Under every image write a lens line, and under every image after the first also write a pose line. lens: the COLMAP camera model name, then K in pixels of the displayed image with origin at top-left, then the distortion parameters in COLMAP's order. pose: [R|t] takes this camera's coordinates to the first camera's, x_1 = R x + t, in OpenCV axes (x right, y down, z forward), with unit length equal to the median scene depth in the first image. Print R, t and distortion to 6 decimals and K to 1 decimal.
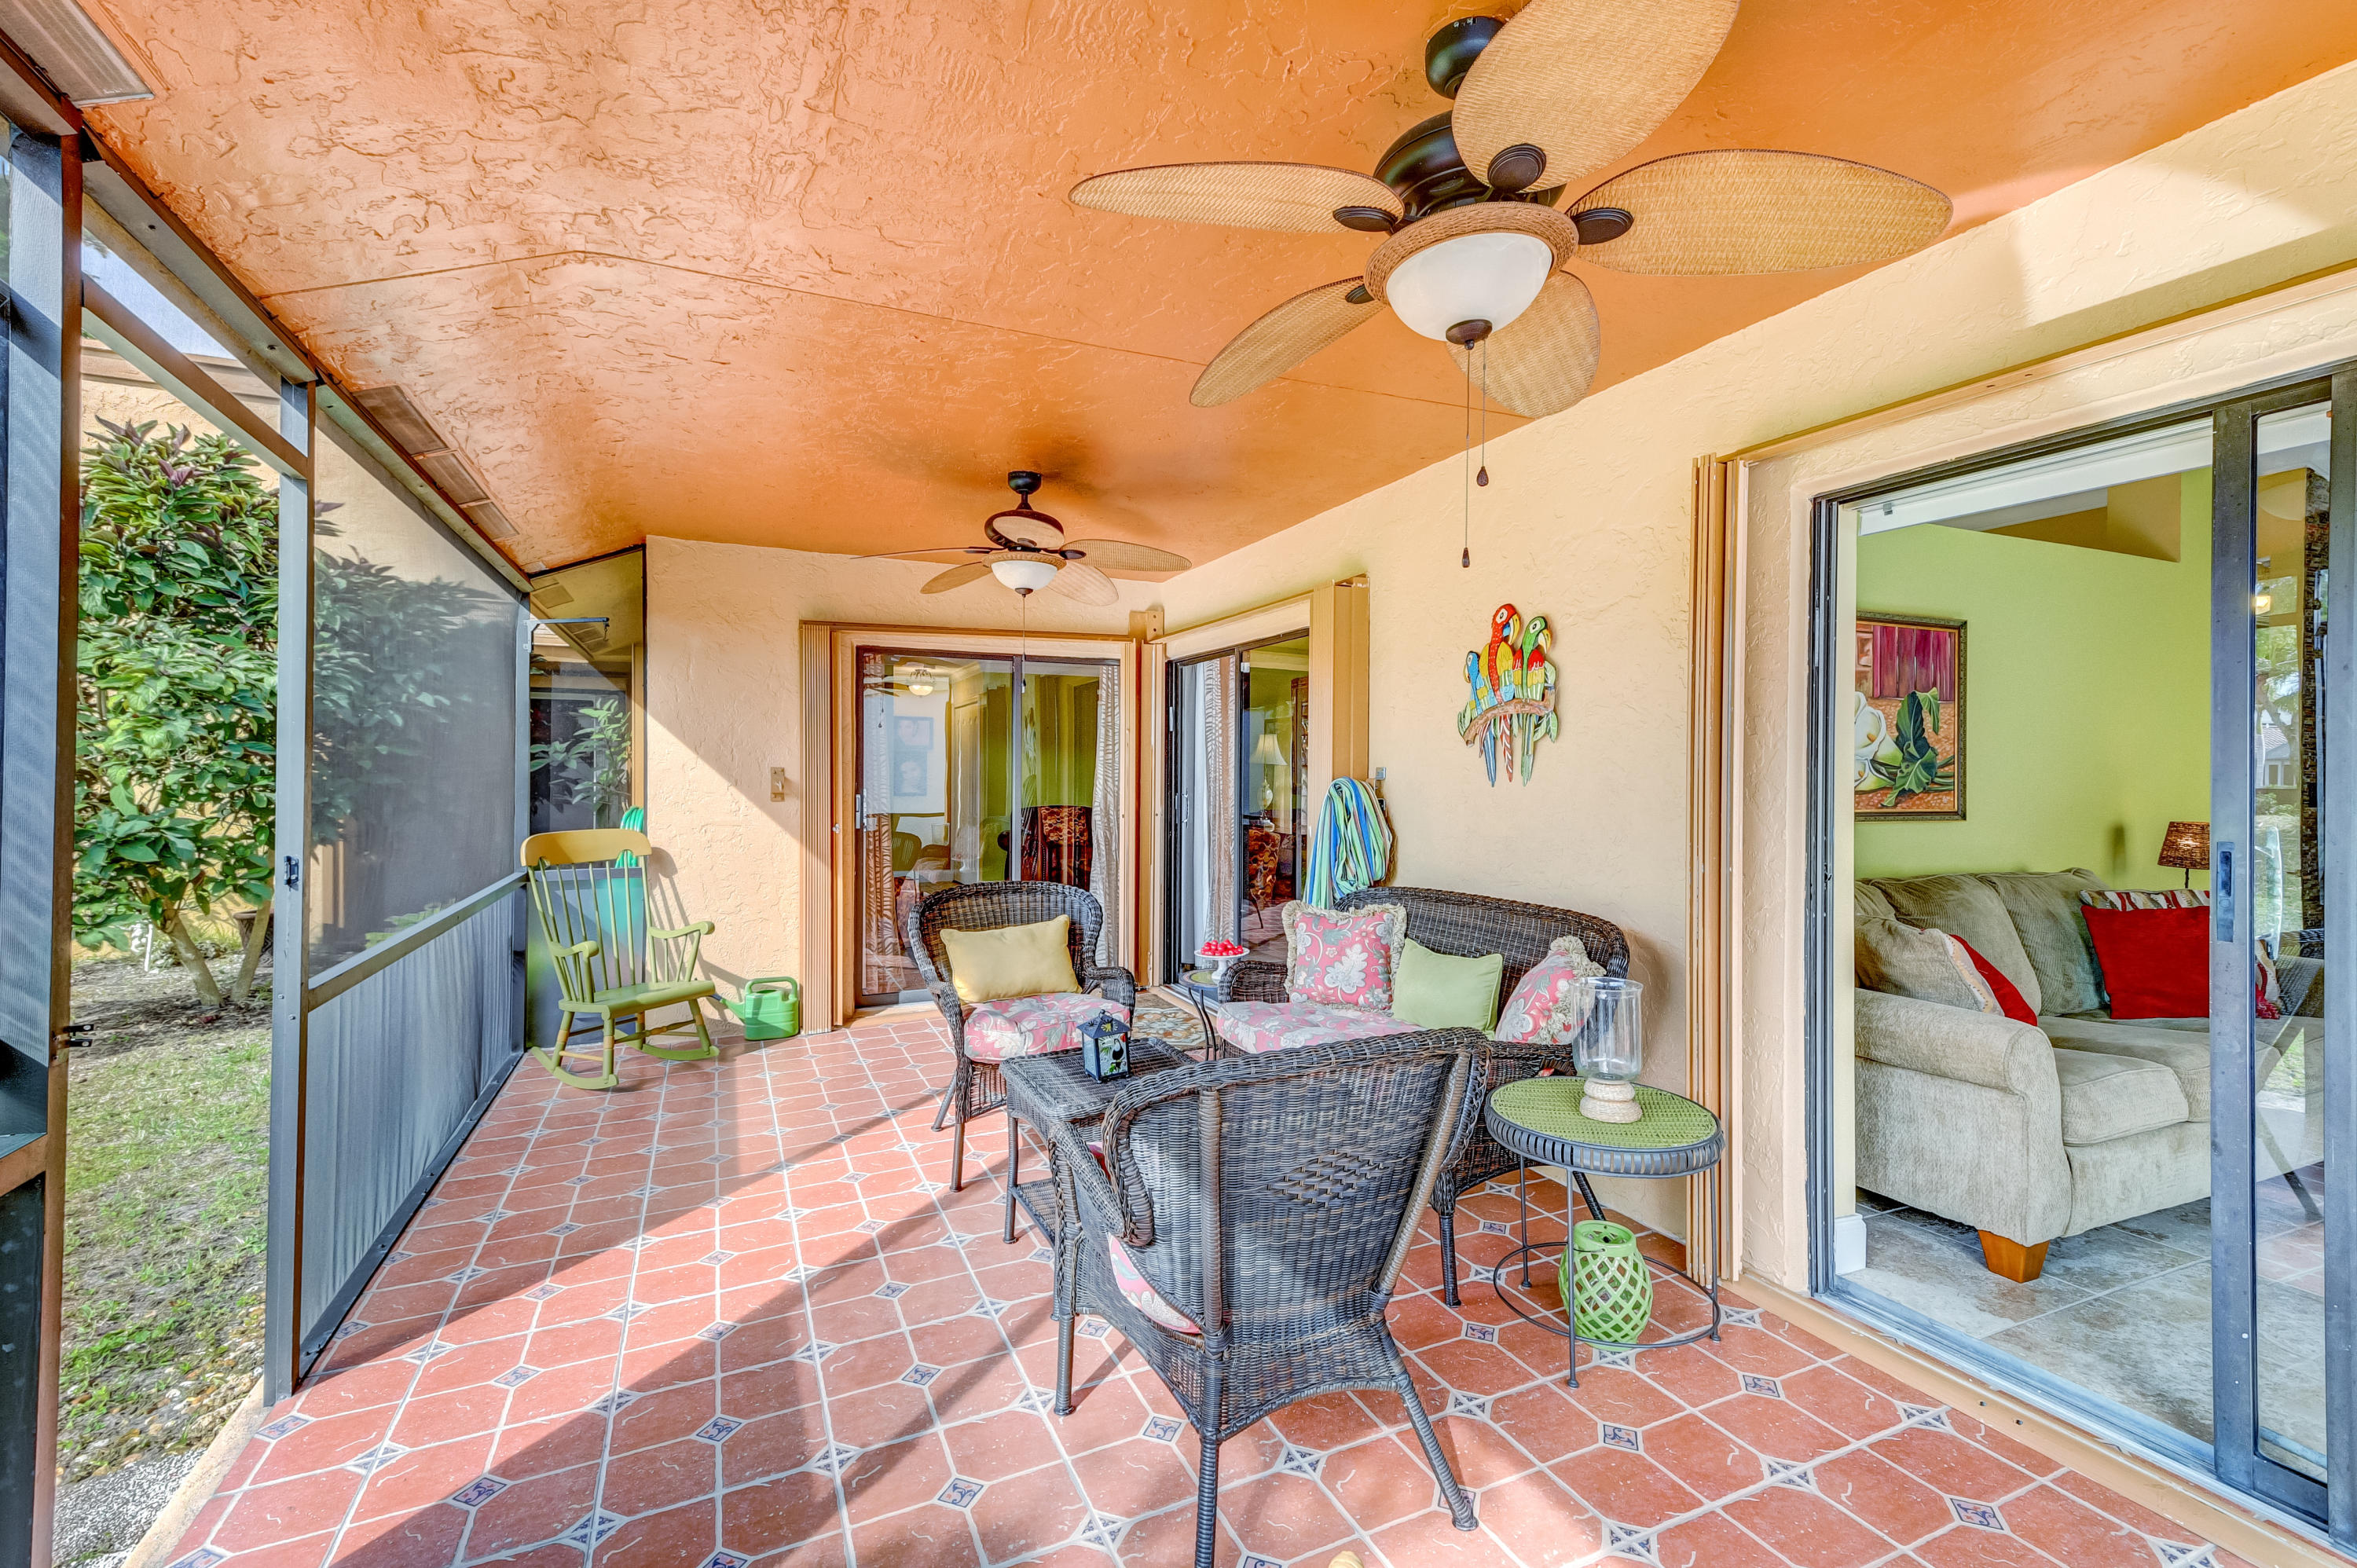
lens RADIAL K [[1009.4, 0, 1191.4], [0, 1009.4, 757.7], [0, 0, 1]] dist [0.053747, -0.032809]
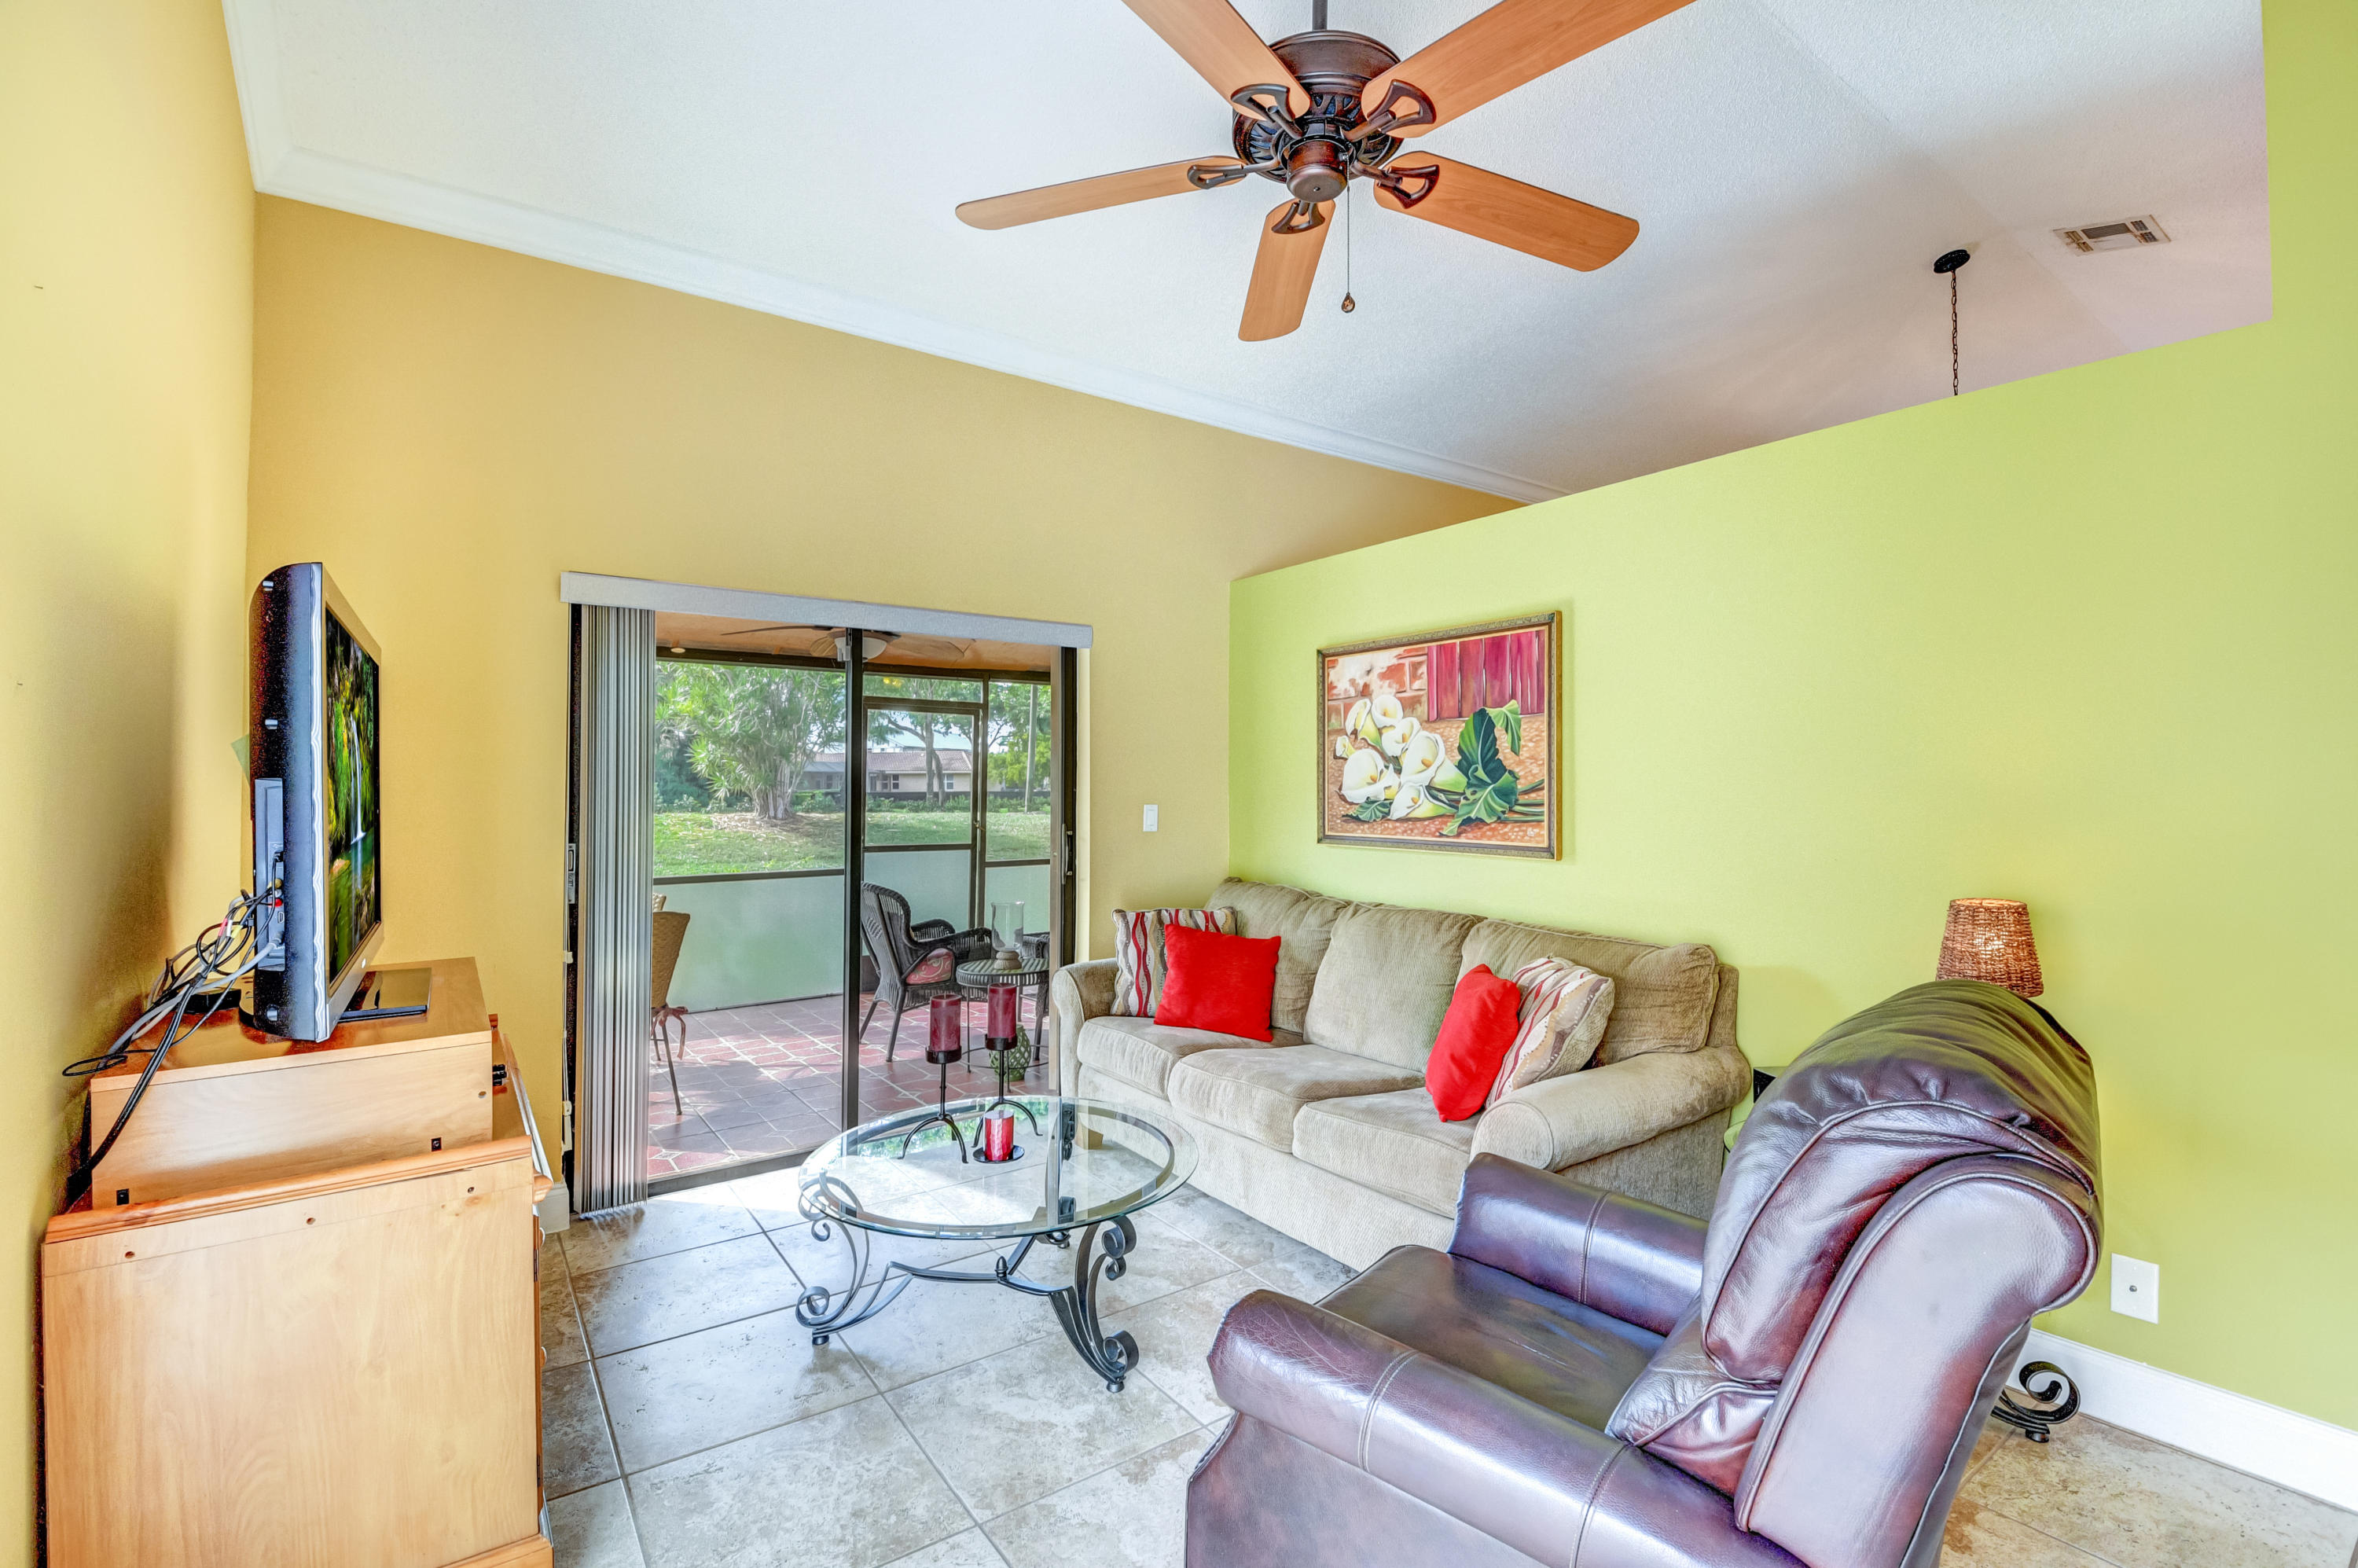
lens RADIAL K [[1055.2, 0, 1181.3], [0, 1055.2, 767.5], [0, 0, 1]] dist [-0.022839, -0.000029]
pose [[0.174719, -0.024535, -0.984313, 1.552542], [0.010867, 0.999677, -0.022989, 0.004818], [0.984558, -0.006679, 0.174929, 0.584172]]
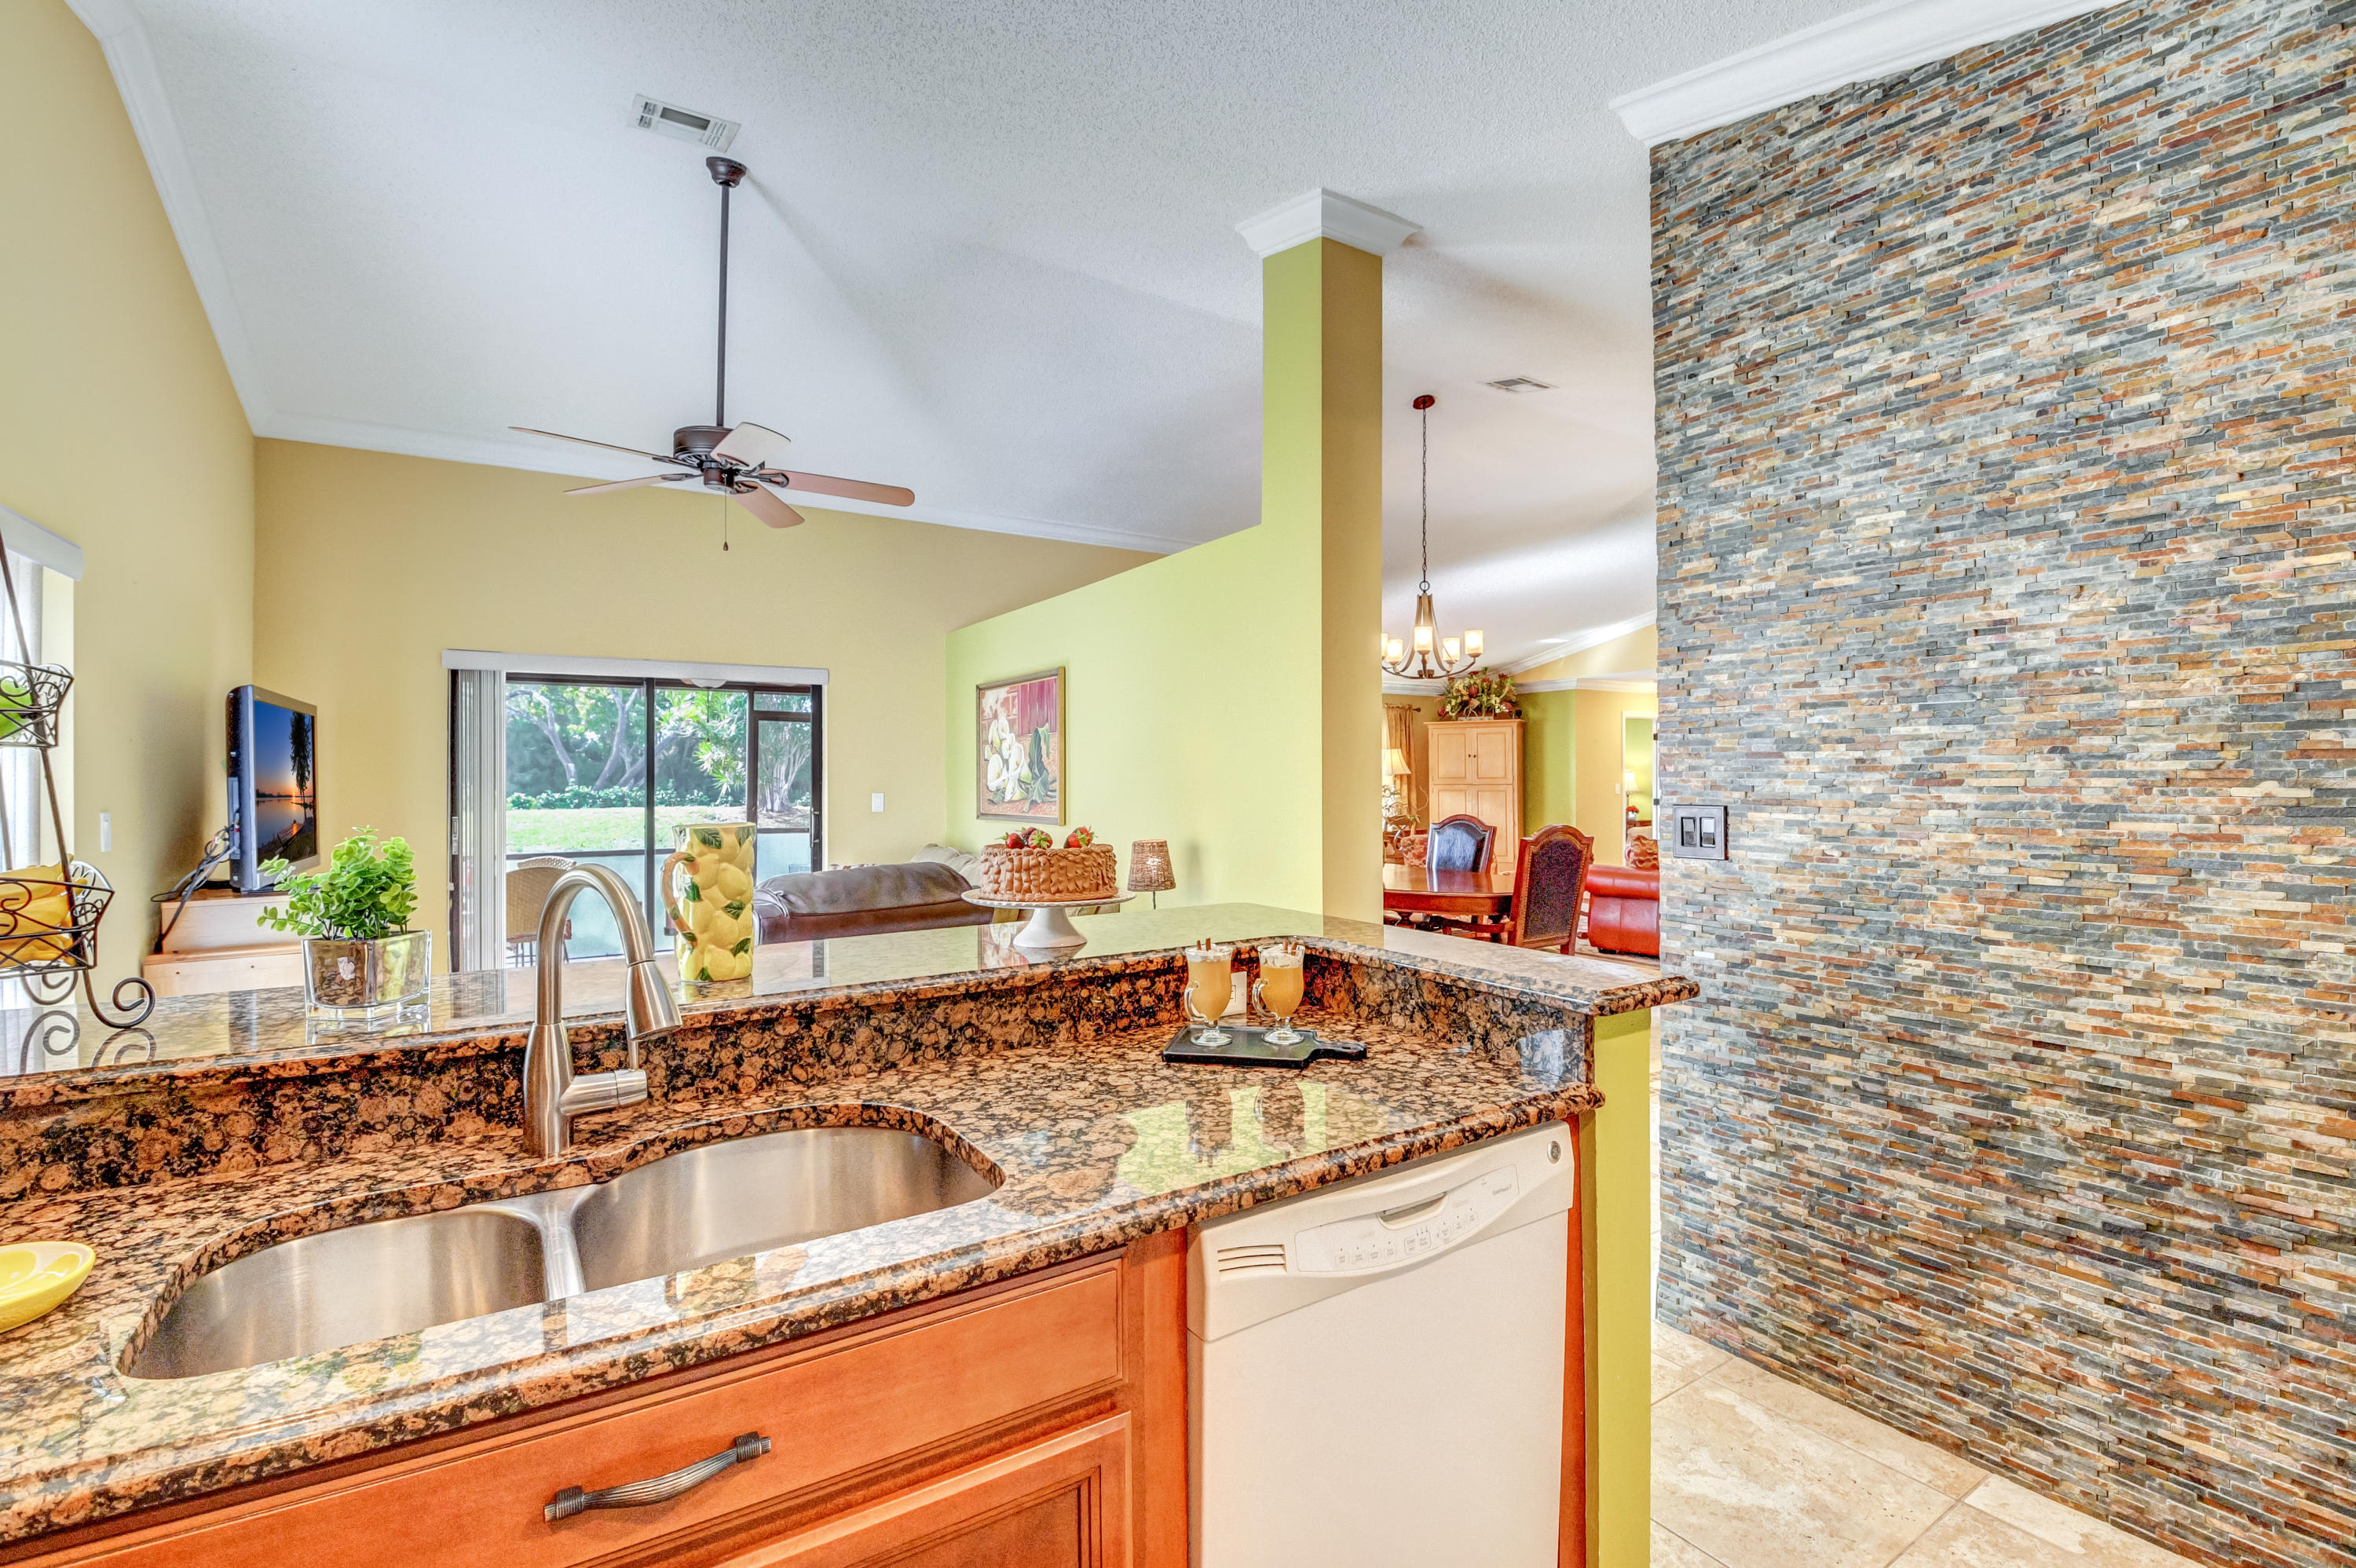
lens RADIAL K [[1043.7, 0, 1177.6], [0, 1043.7, 774.1], [0, 0, 1]] dist [-0.004137, -0.016089]
pose [[0.123799, -0.014610, -0.992200, 2.090754], [0.014630, 0.999810, -0.012897, 0.016861], [0.992199, -0.012919, 0.123990, 1.012940]]
